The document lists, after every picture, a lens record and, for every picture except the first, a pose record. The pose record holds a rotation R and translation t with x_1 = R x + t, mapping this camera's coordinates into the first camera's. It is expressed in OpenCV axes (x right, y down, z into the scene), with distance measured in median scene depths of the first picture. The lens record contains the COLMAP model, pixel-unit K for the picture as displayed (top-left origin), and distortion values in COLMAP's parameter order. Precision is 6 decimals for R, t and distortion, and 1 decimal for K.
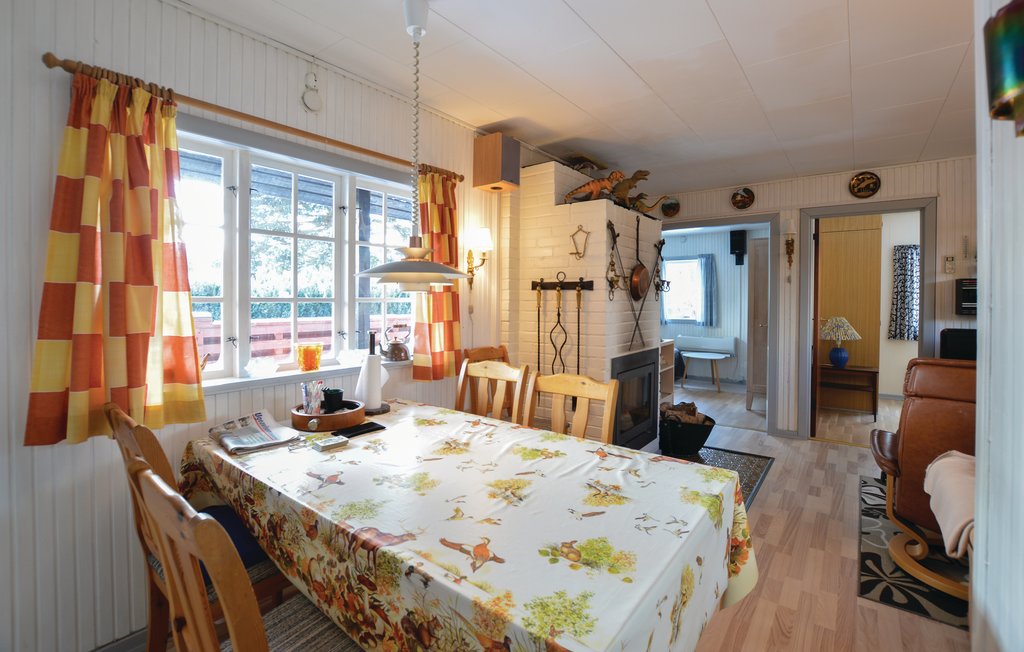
lens RADIAL K [[451.7, 0, 513.5], [0, 451.7, 312.5], [0, 0, 1]] dist [-0.024478, -0.000239]
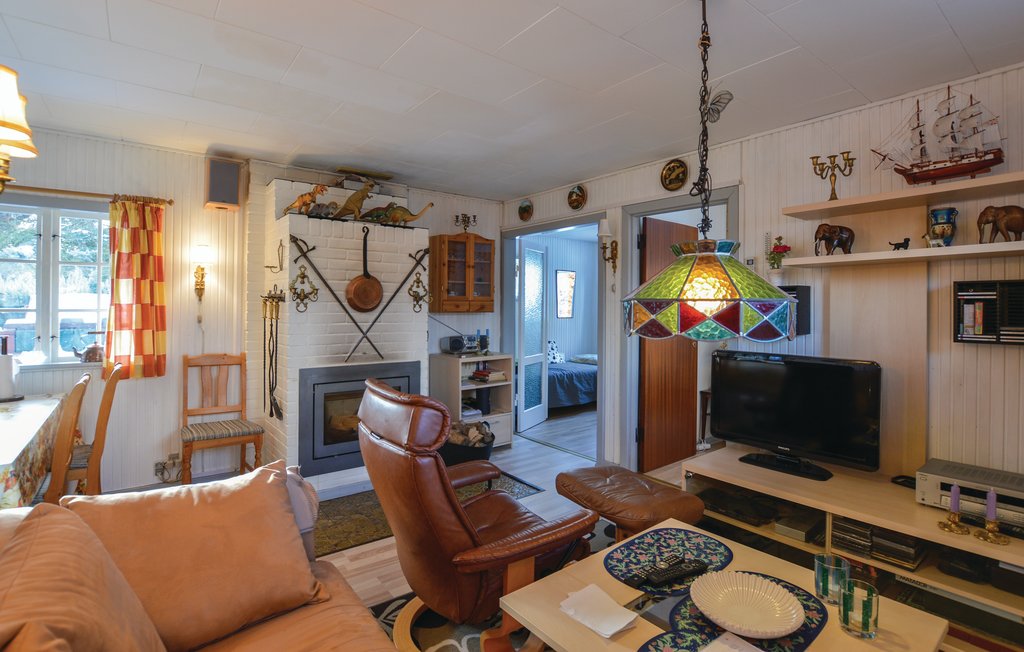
lens RADIAL K [[489.2, 0, 510.4], [0, 489.2, 306.5], [0, 0, 1]] dist [-0.021184, -0.000224]
pose [[0.966521, 0.004566, -0.256546, 0.920076], [-0.012204, 0.999528, -0.028189, -0.013674], [0.256296, 0.030376, 0.966121, 0.054916]]
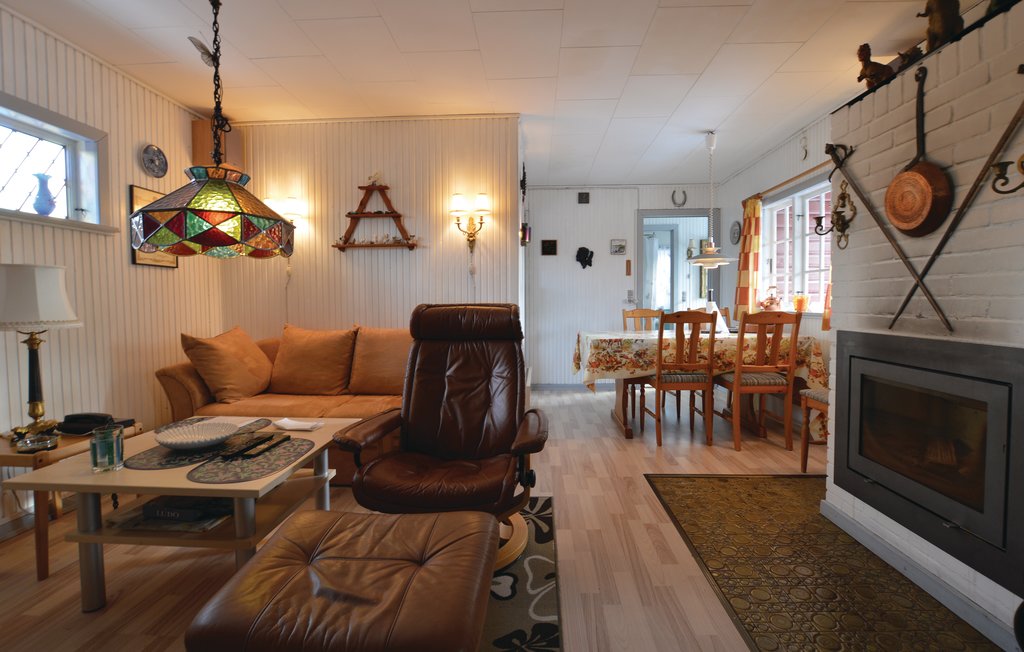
lens RADIAL K [[451.7, 0, 513.5], [0, 451.7, 312.5], [0, 0, 1]] dist [-0.024478, -0.000239]
pose [[-0.822064, 0.021348, -0.568994, 1.002093], [-0.008852, 0.998697, 0.050259, 0.041011], [0.569326, 0.046353, -0.820804, 1.236788]]
